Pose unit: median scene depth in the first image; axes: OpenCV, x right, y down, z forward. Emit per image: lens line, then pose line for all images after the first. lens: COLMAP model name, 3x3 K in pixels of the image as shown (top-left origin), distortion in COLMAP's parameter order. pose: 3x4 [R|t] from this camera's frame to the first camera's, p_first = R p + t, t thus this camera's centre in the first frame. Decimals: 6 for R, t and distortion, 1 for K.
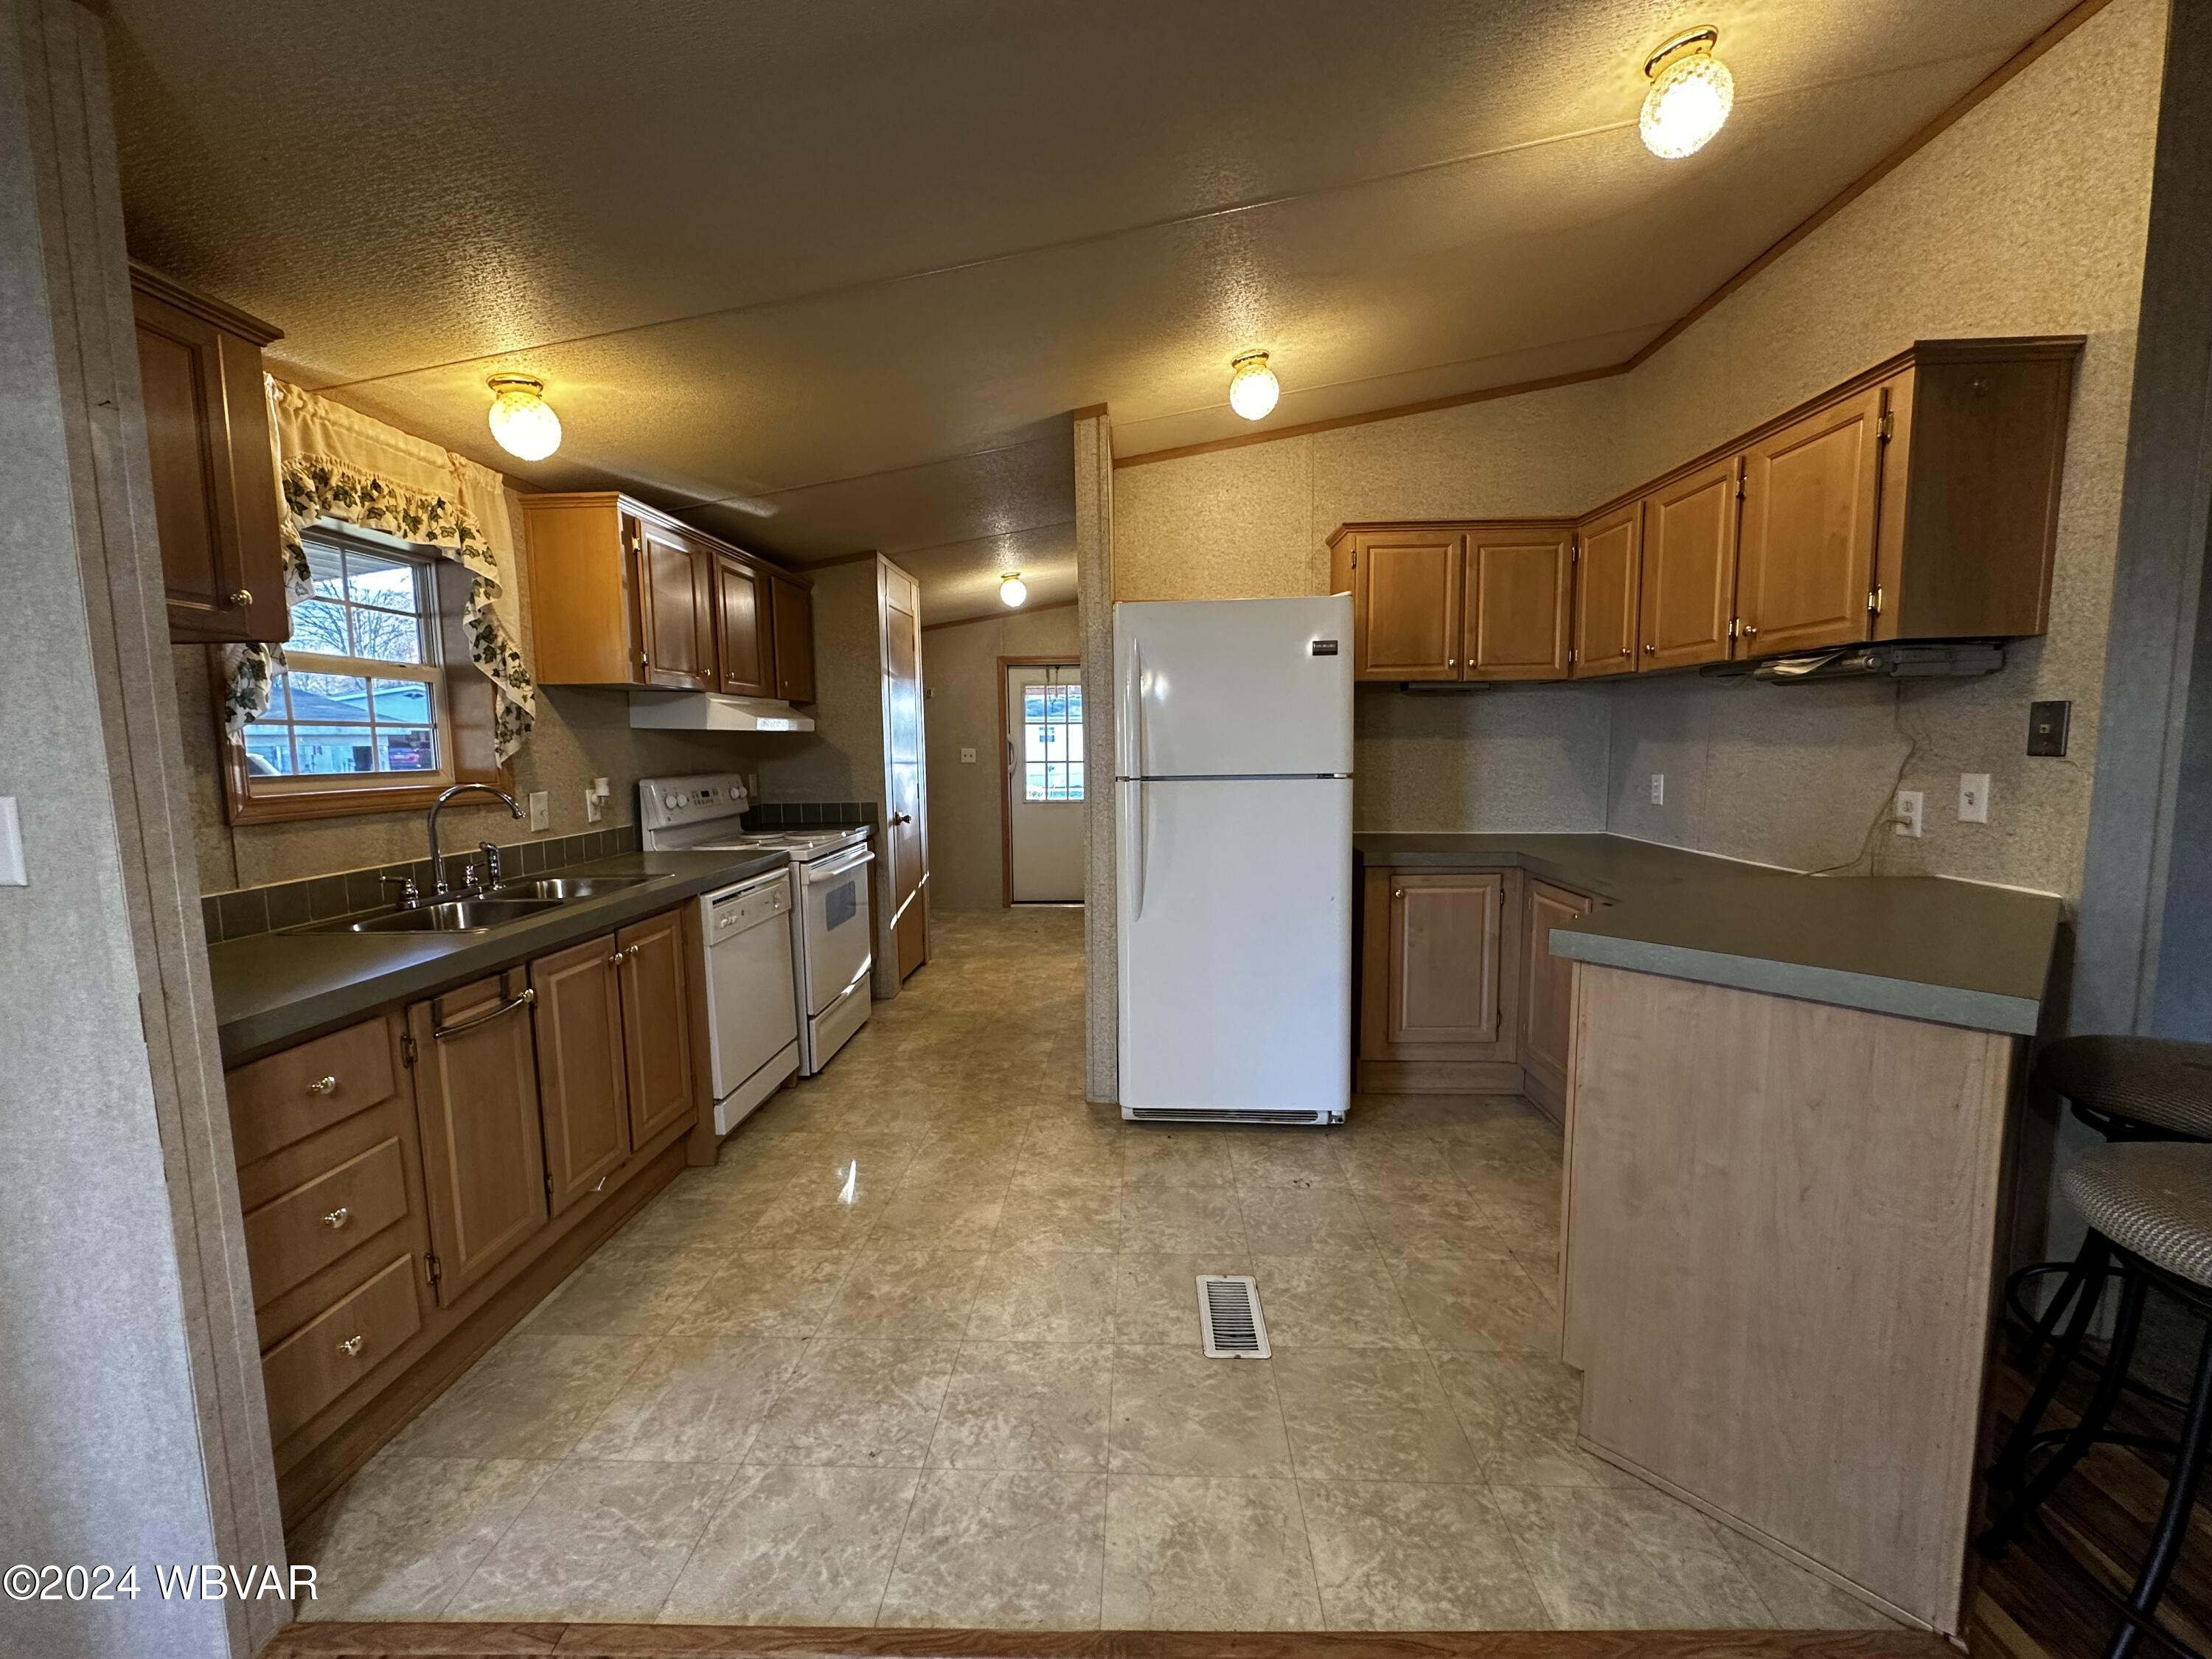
lens RADIAL K [[881.9, 0, 1106.4], [0, 881.9, 830.3], [0, 0, 1]] dist [-0.002998, 0.000314]
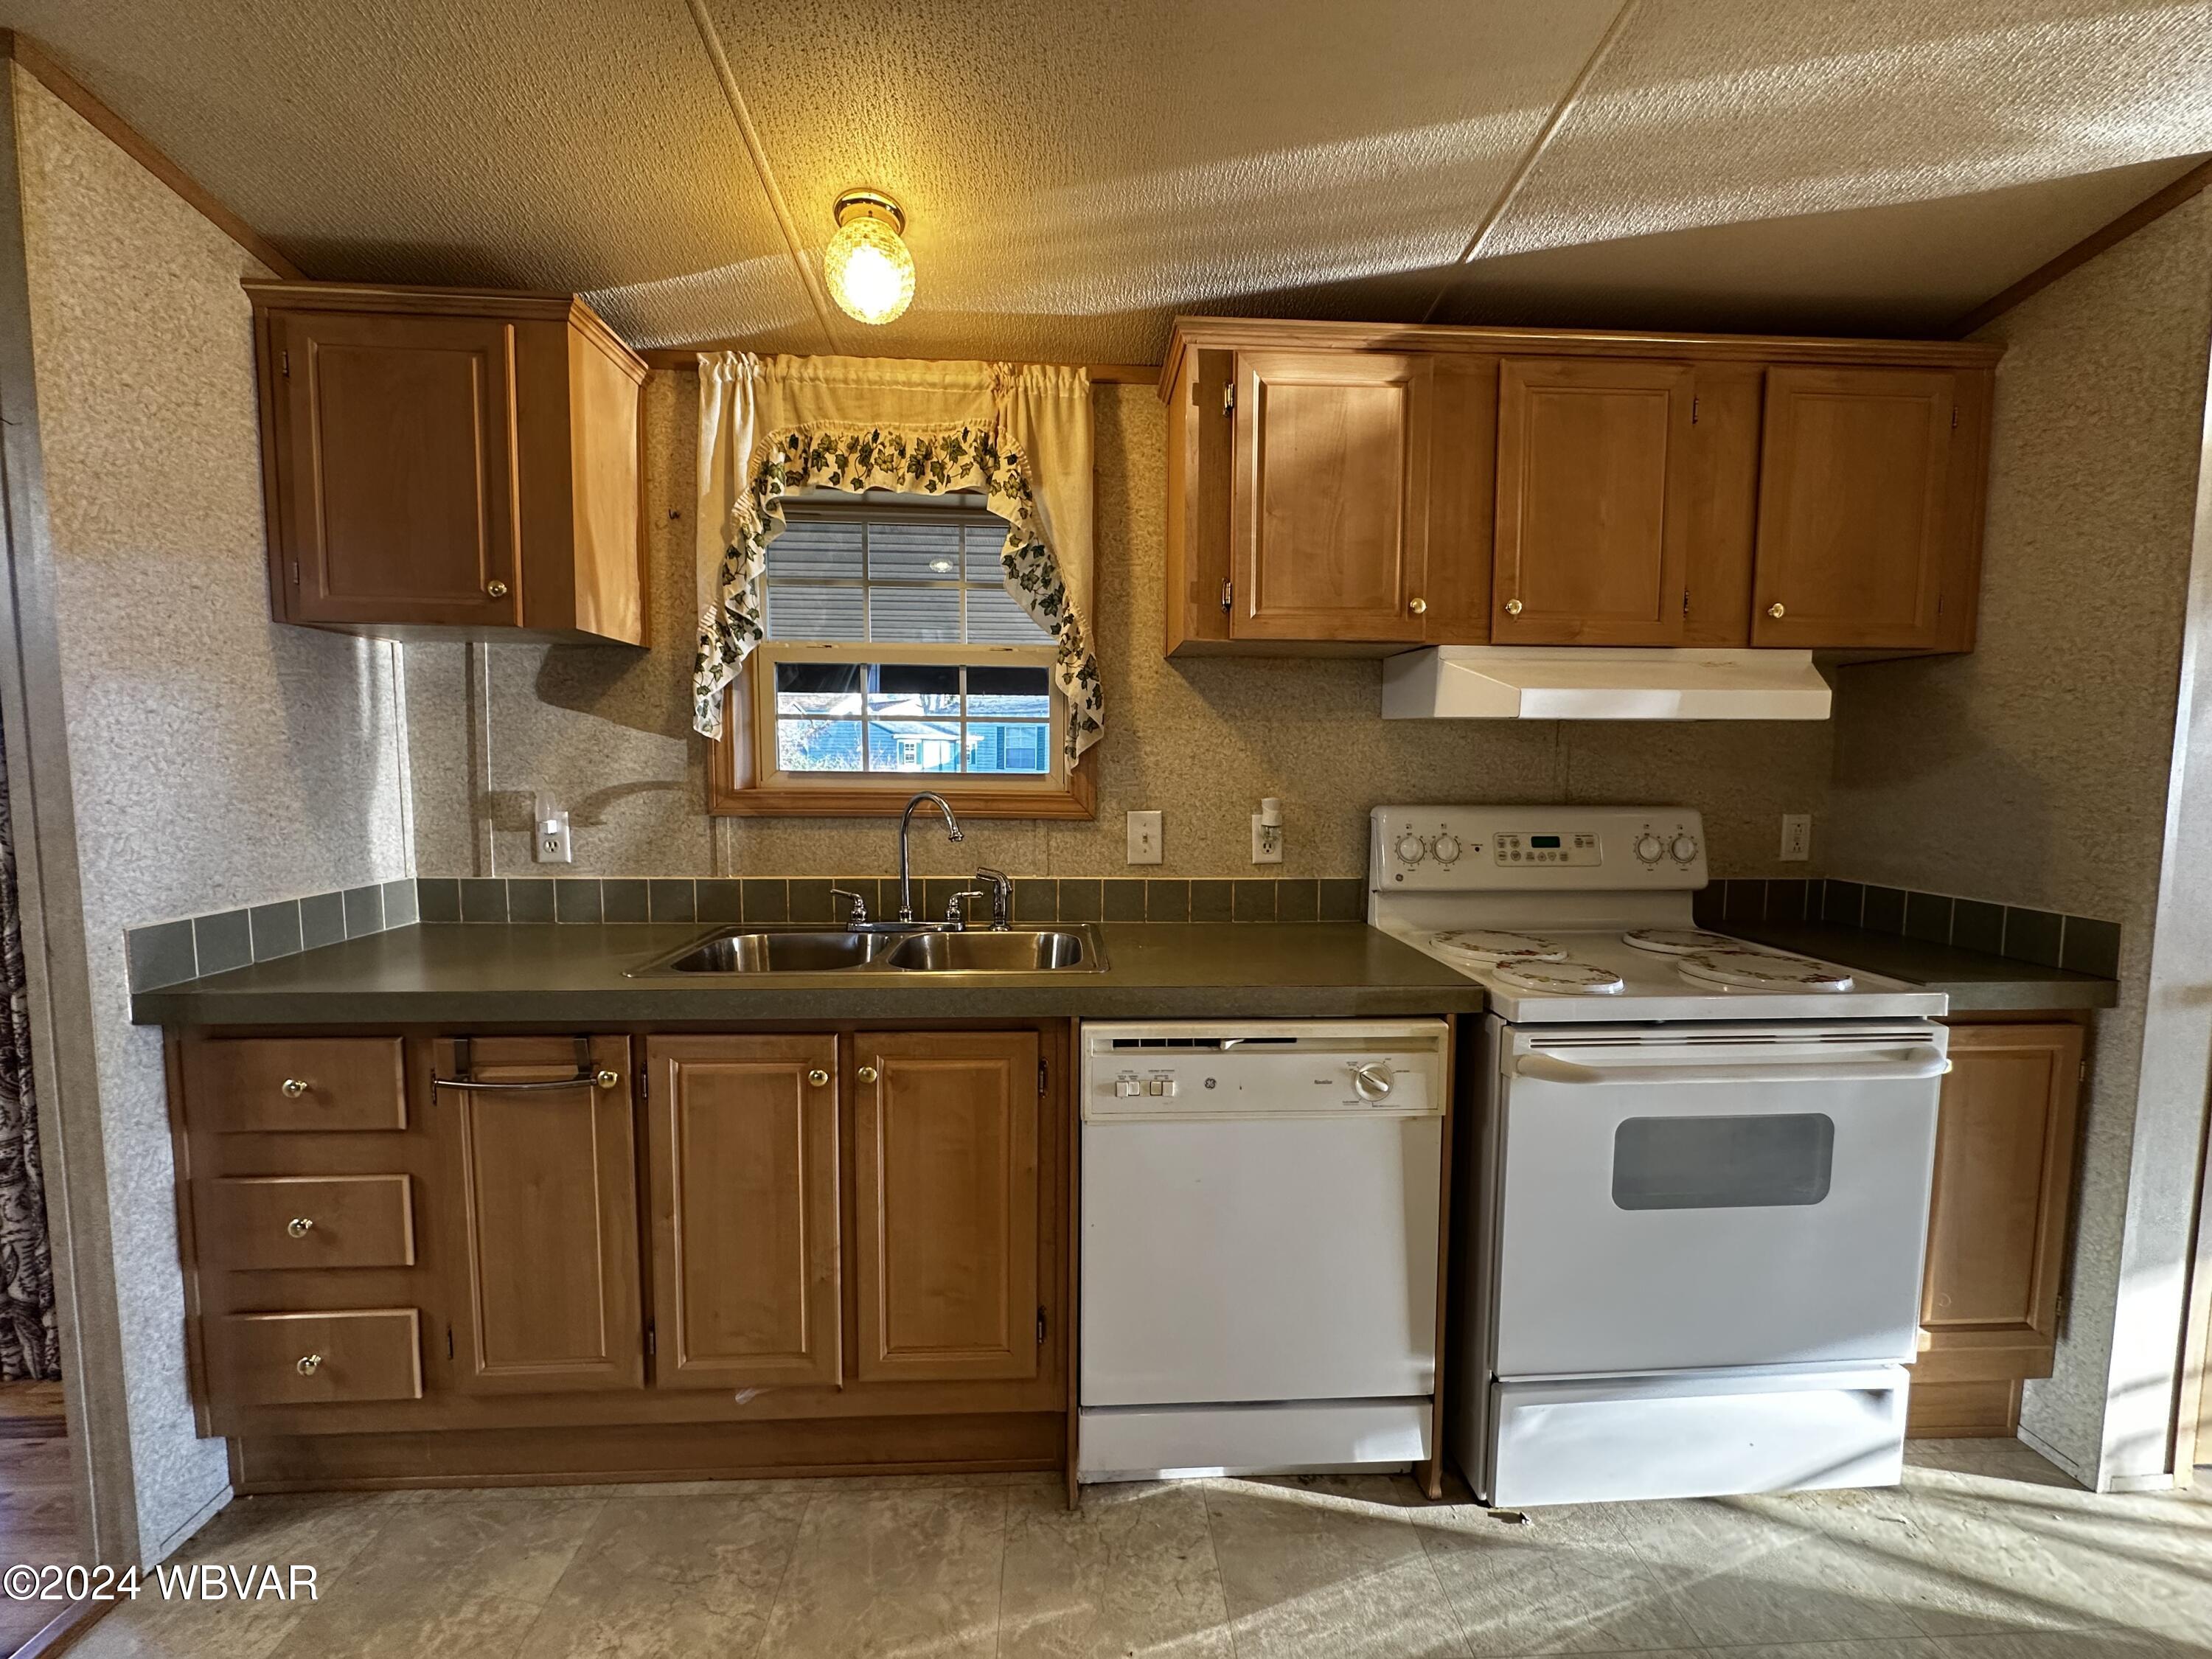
lens RADIAL K [[881.9, 0, 1100.1], [0, 881.9, 830.4], [0, 0, 1]] dist [-0.002998, 0.000314]
pose [[0.094331, 0.092809, -0.991205, 0.069593], [-0.108416, 0.990681, 0.082442, -0.098136], [0.989620, 0.099685, 0.103514, 1.069841]]
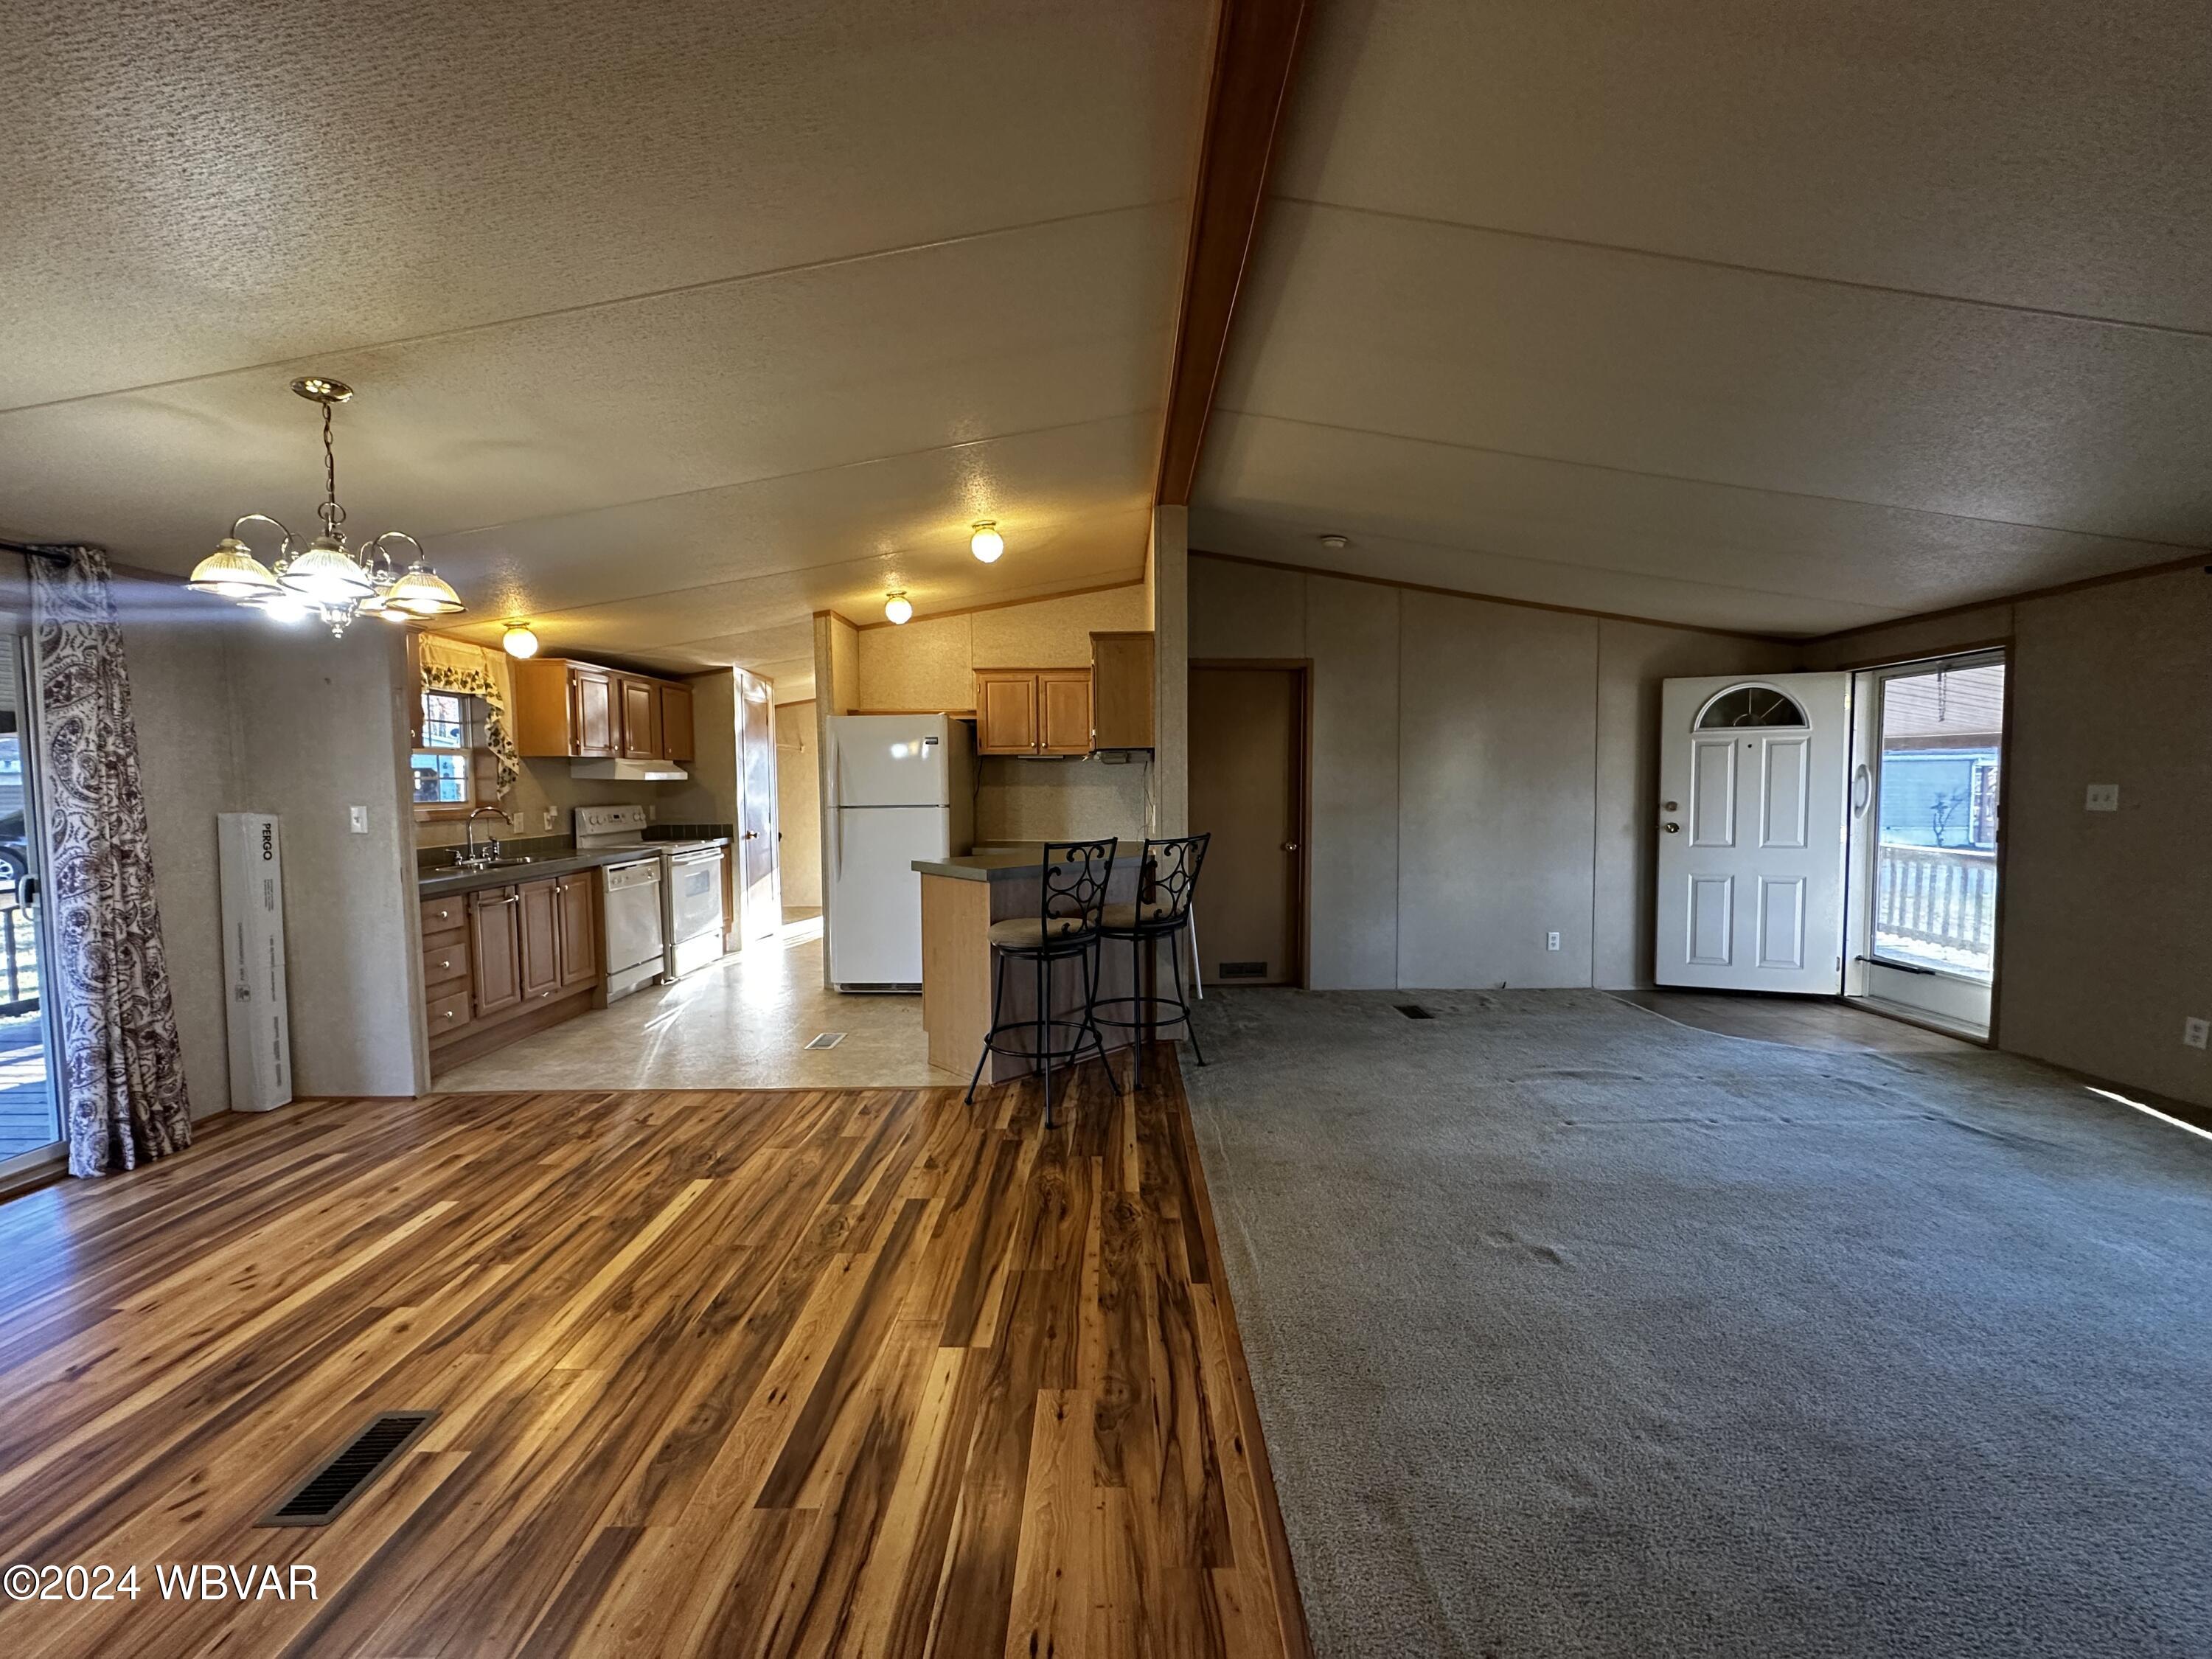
lens RADIAL K [[881.9, 0, 1106.3], [0, 881.9, 829.3], [0, 0, 1]] dist [-0.002998, 0.000314]
pose [[0.999399, 0.003410, 0.034491, 0.660655], [-0.001837, 0.998961, -0.045541, 0.090454], [-0.034610, 0.045451, 0.998367, -1.113686]]
